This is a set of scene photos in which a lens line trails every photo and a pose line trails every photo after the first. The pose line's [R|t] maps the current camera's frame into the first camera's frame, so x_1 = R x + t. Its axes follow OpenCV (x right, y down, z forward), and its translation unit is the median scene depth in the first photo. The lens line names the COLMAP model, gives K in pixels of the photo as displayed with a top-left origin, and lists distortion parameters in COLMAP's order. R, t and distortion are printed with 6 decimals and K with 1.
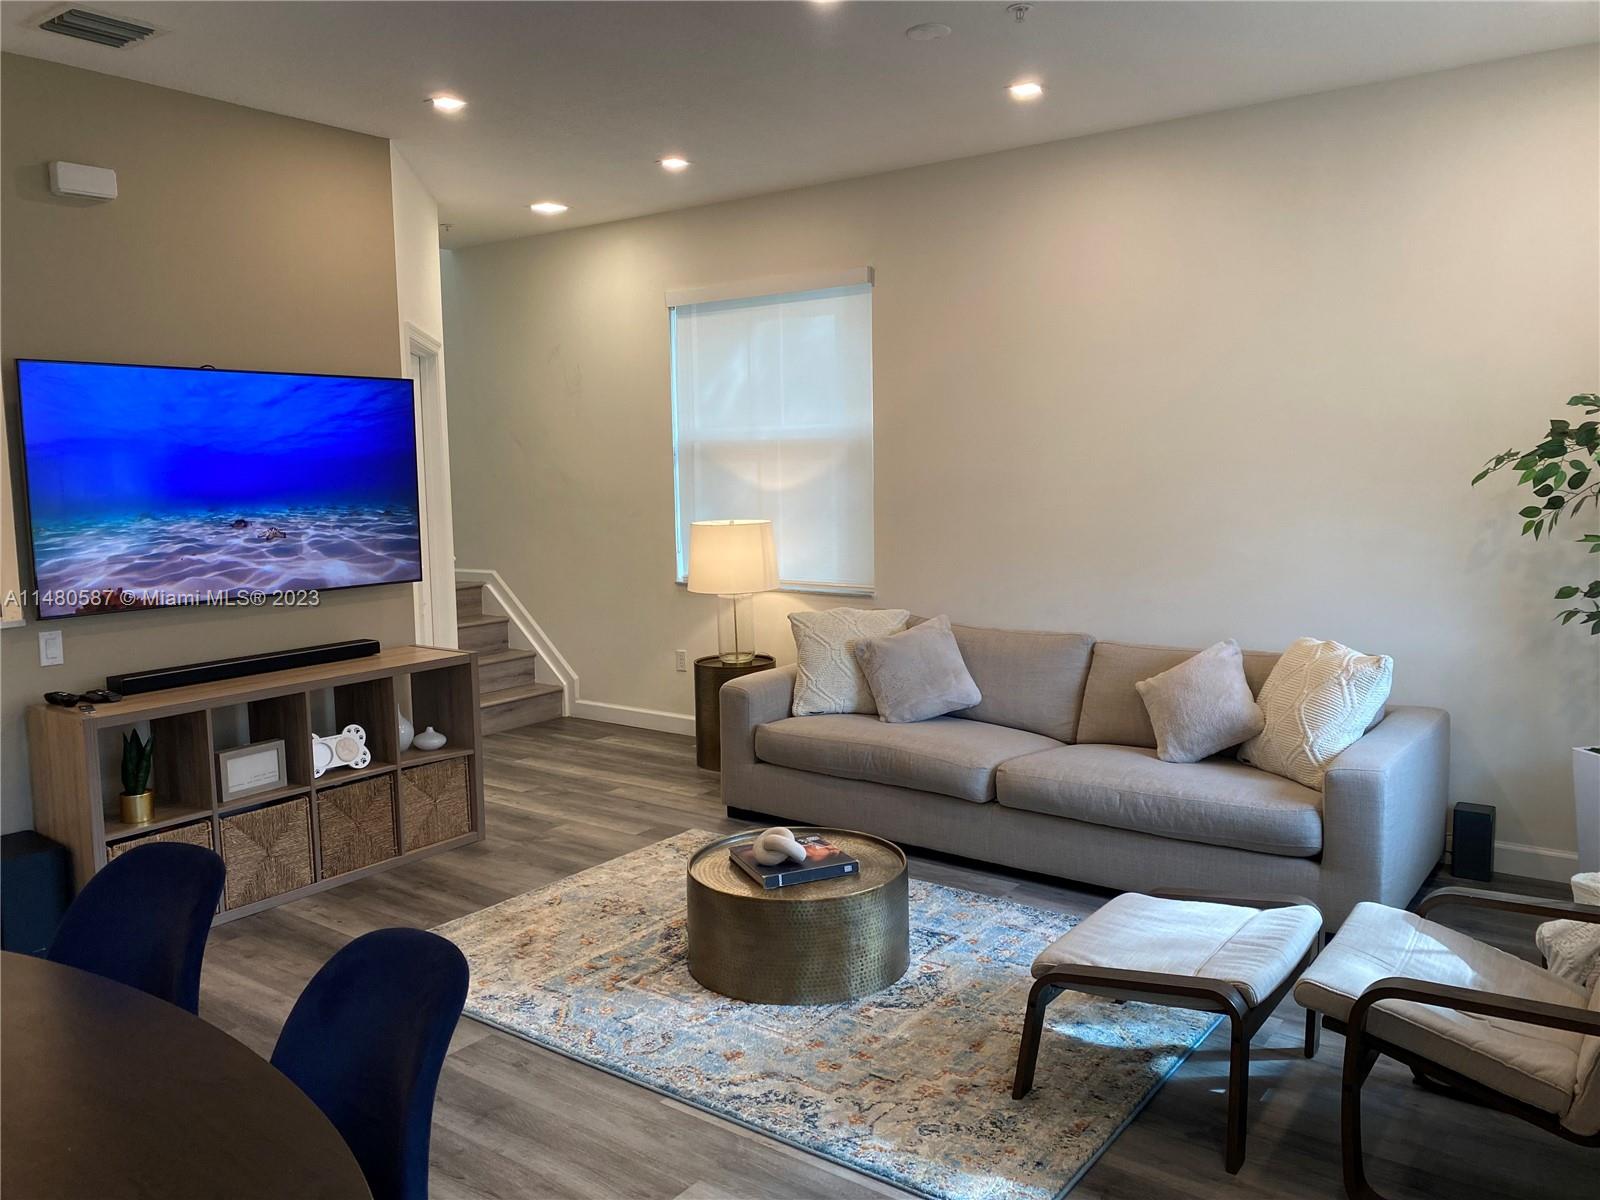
lens RADIAL K [[1204.3, 0, 788.8], [0, 1204.3, 595.6], [0, 0, 1]] dist [0.086905, -0.146556]
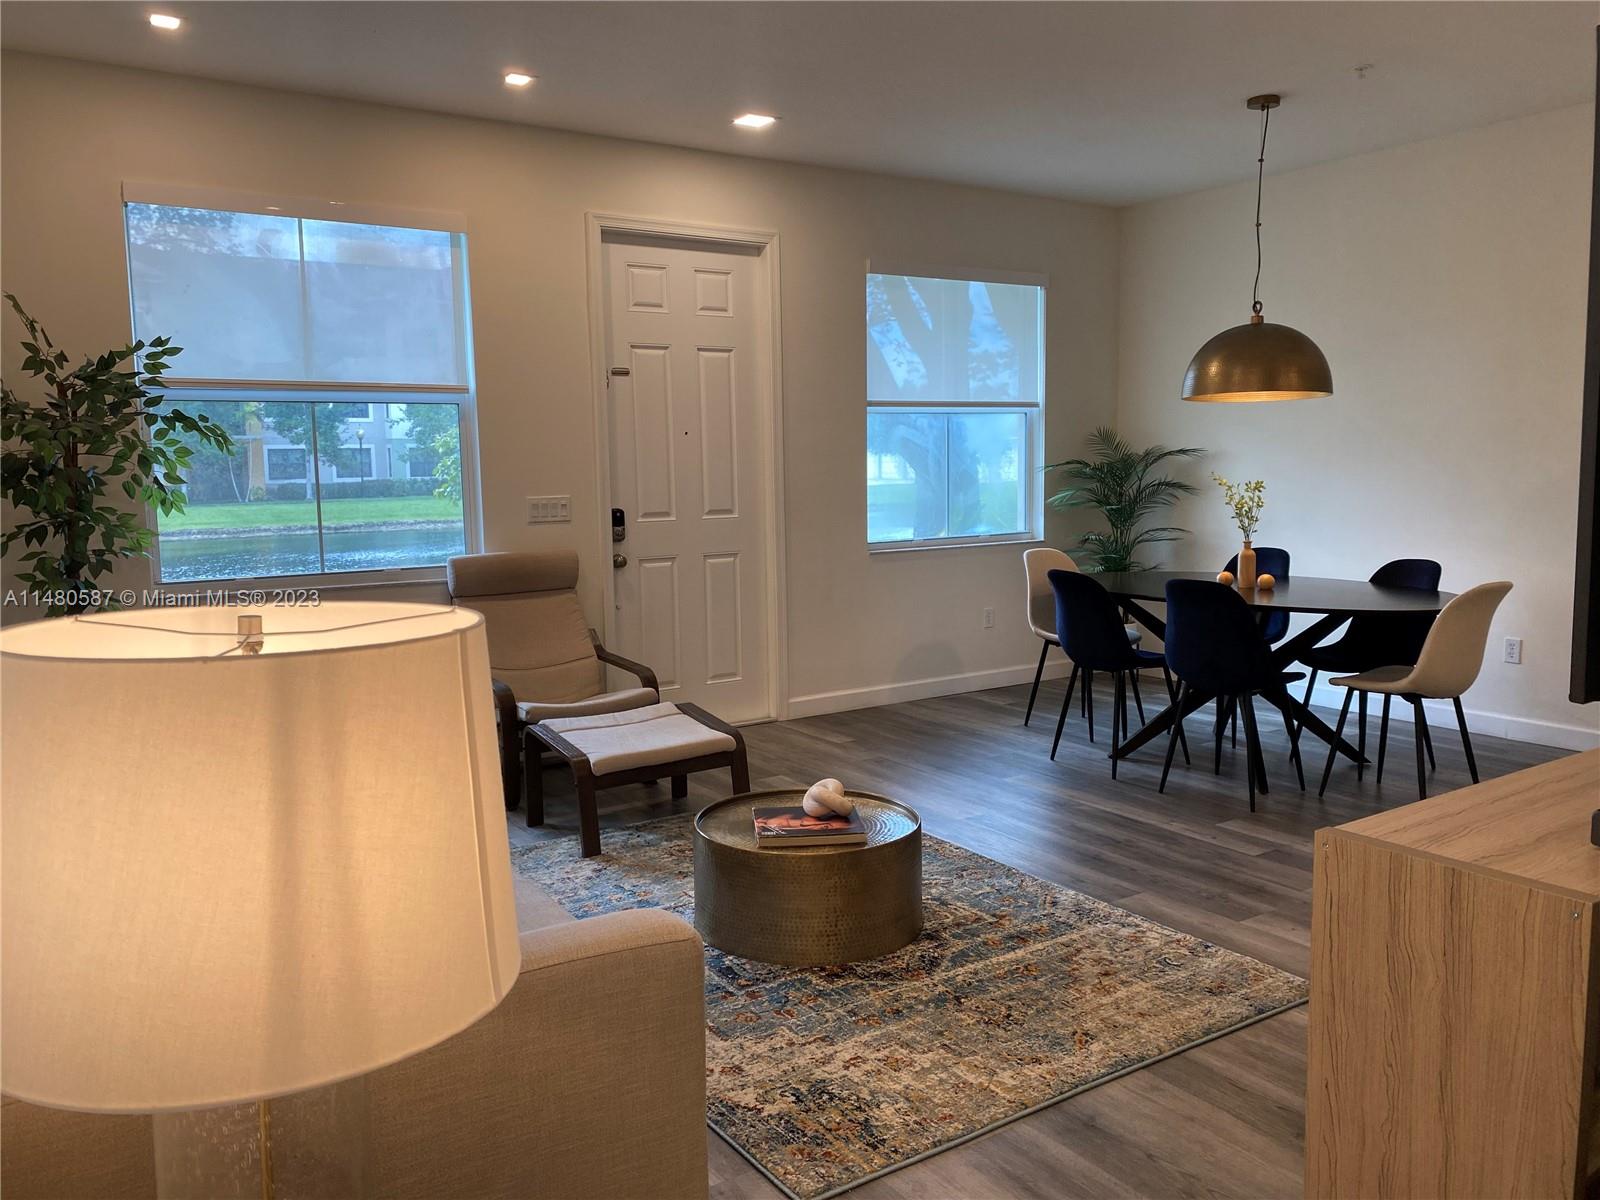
lens RADIAL K [[1289.0, 0, 798.7], [0, 1289.0, 559.6], [0, 0, 1]] dist [0.058282, -0.003746]
pose [[-0.948536, -0.004801, 0.316632, -0.304000], [0.059365, 0.979462, 0.192691, -0.178020], [-0.311054, 0.201571, -0.928770, 1.866078]]
